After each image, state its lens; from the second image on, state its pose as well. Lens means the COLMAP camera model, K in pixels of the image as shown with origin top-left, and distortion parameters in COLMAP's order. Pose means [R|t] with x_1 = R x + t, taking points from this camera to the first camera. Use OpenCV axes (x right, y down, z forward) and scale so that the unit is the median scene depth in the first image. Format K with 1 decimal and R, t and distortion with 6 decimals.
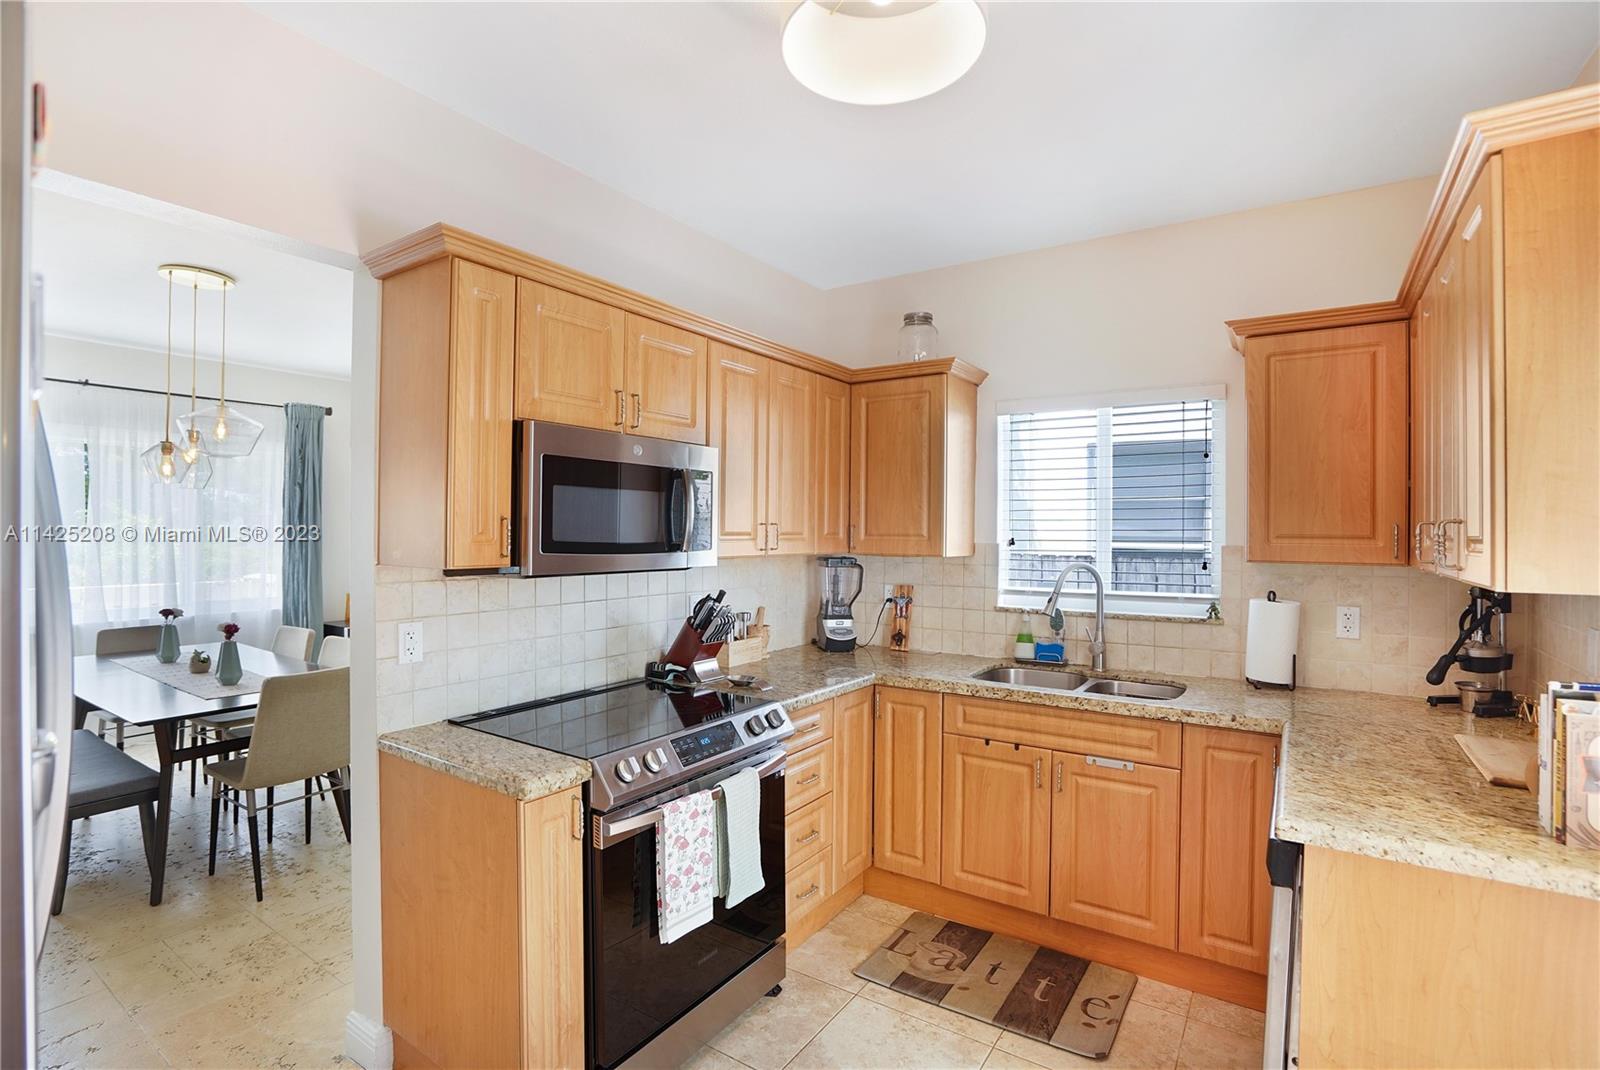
lens RADIAL K [[757.8, 0, 804.2], [0, 757.8, 533.5], [0, 0, 1]] dist [-0.032630, 0.007167]
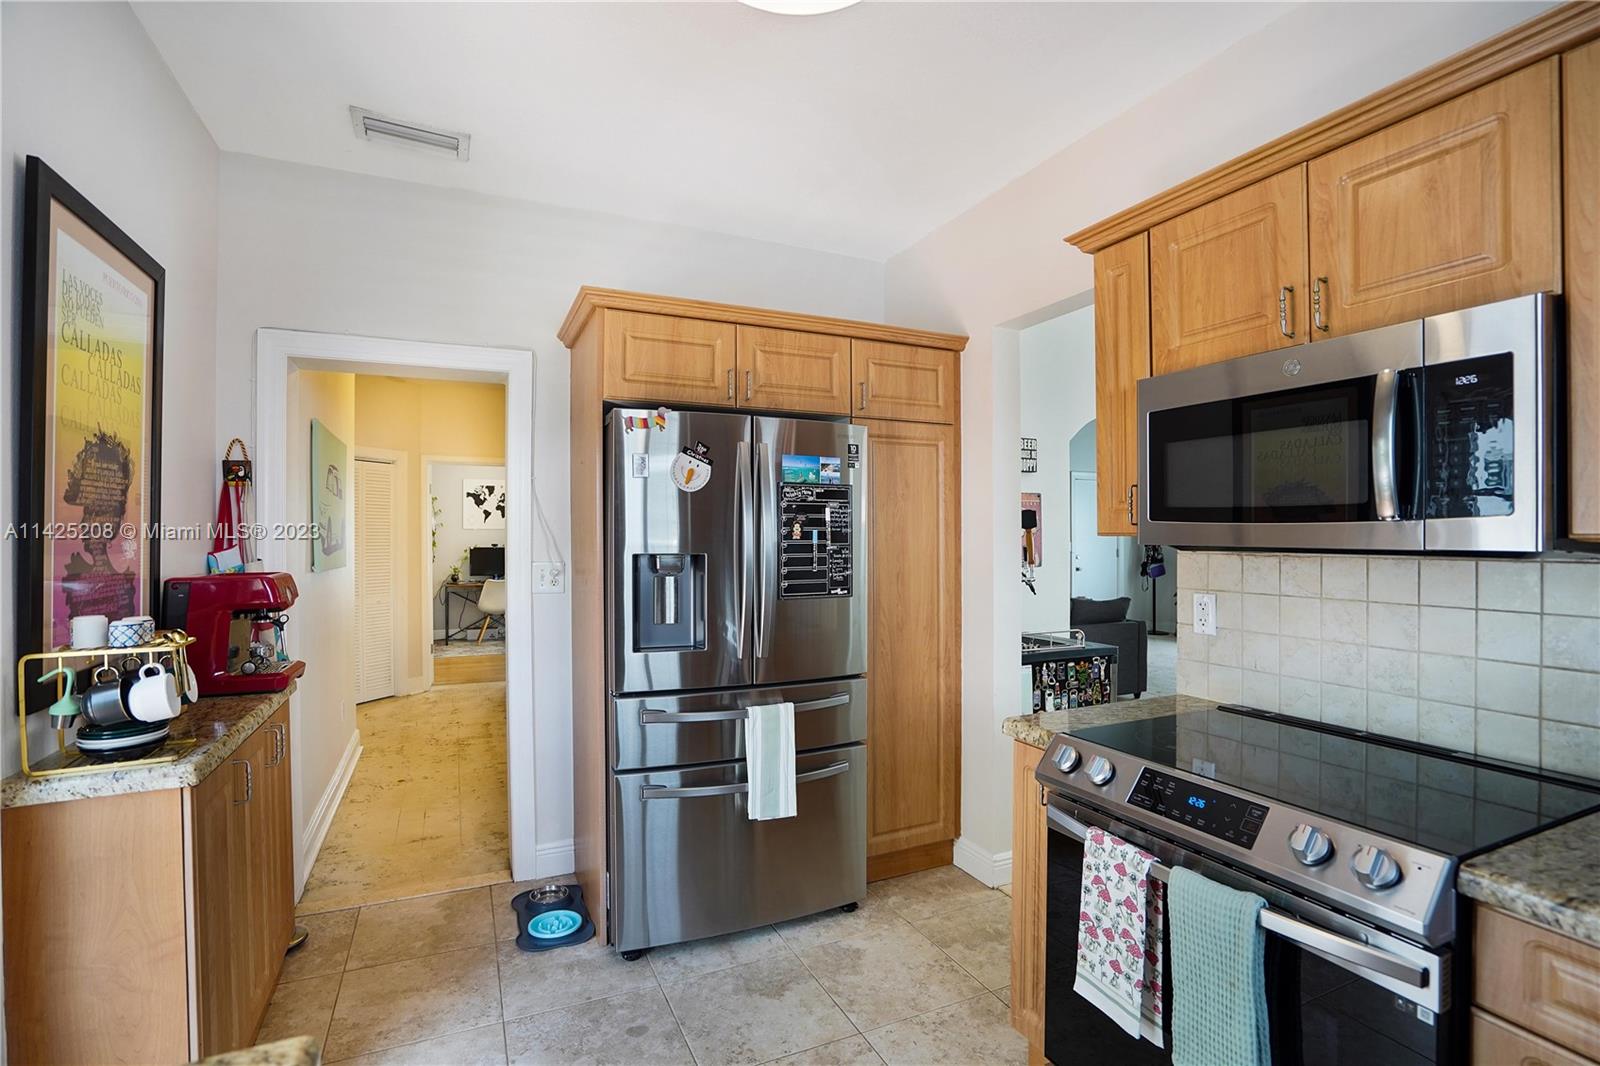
lens RADIAL K [[757.8, 0, 797.0], [0, 757.8, 537.4], [0, 0, 1]] dist [-0.032630, 0.007167]
pose [[-0.528124, -0.003239, -0.849161, 0.644022], [-0.001311, 0.999995, -0.002999, 0.048422], [0.849166, -0.000471, -0.528125, 1.109714]]
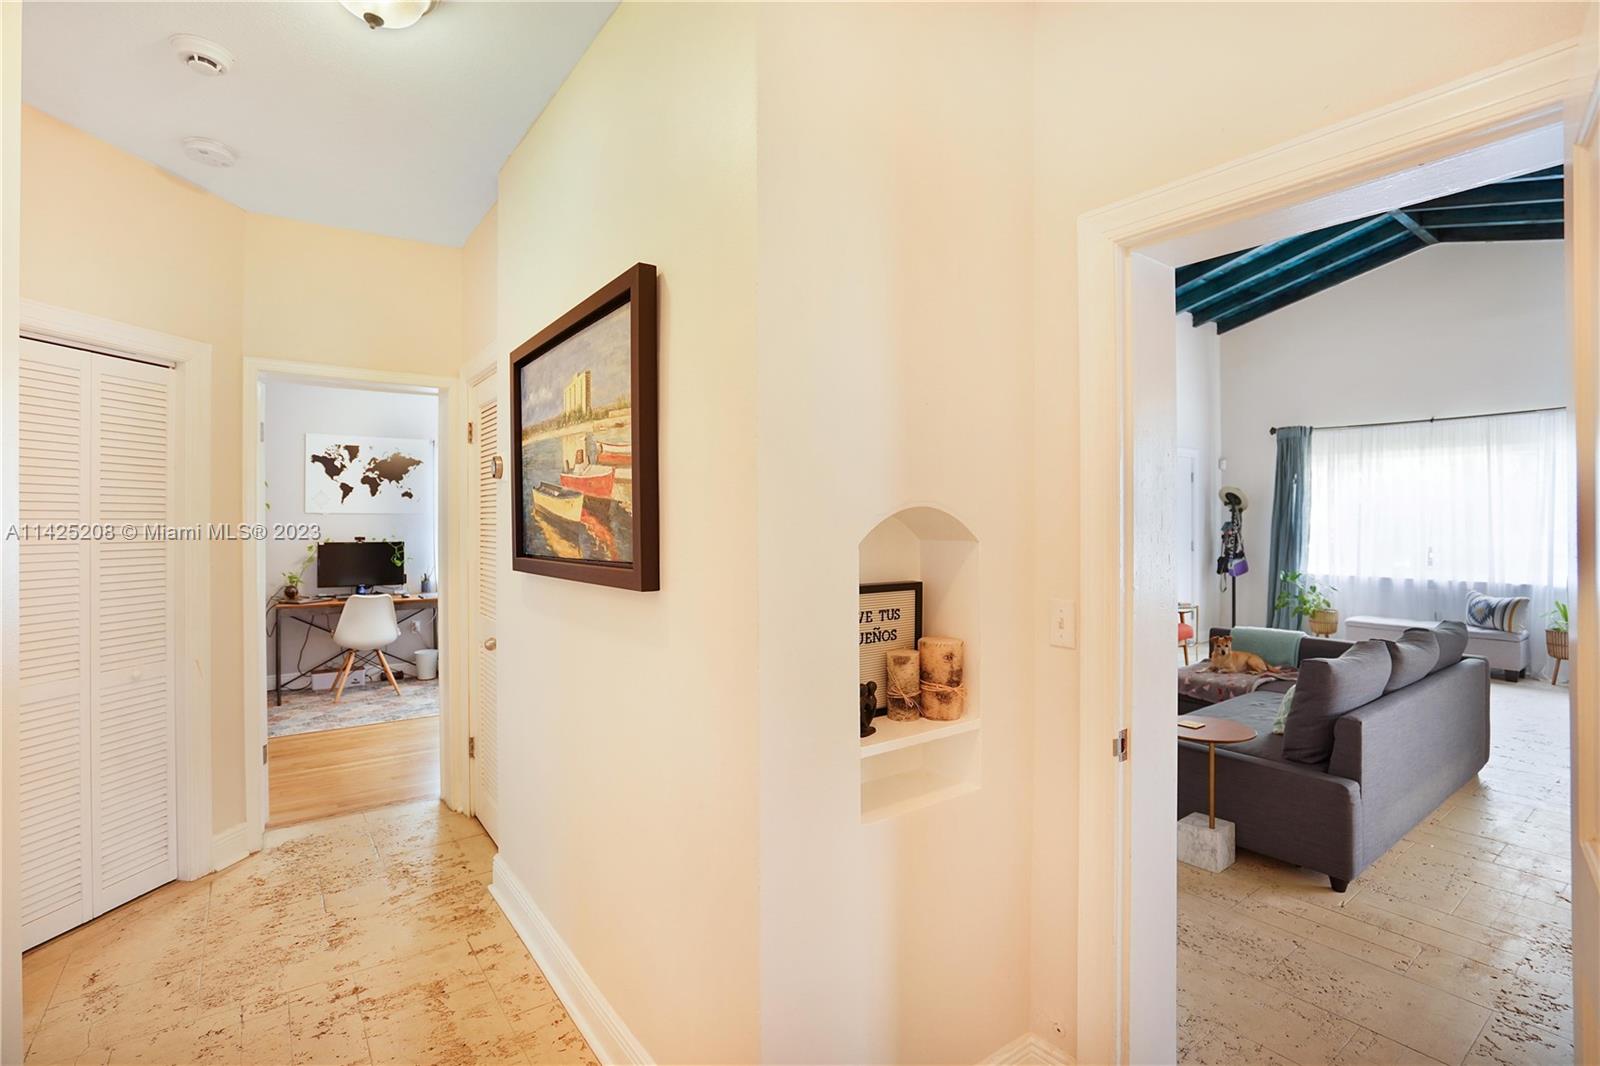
lens RADIAL K [[757.8, 0, 813.2], [0, 757.8, 522.2], [0, 0, 1]] dist [-0.032630, 0.007167]
pose [[-0.339172, -0.003995, -0.940716, 0.468154], [-0.002080, 0.999992, -0.003497, 0.043699], [0.940722, 0.000770, -0.339178, 0.808825]]
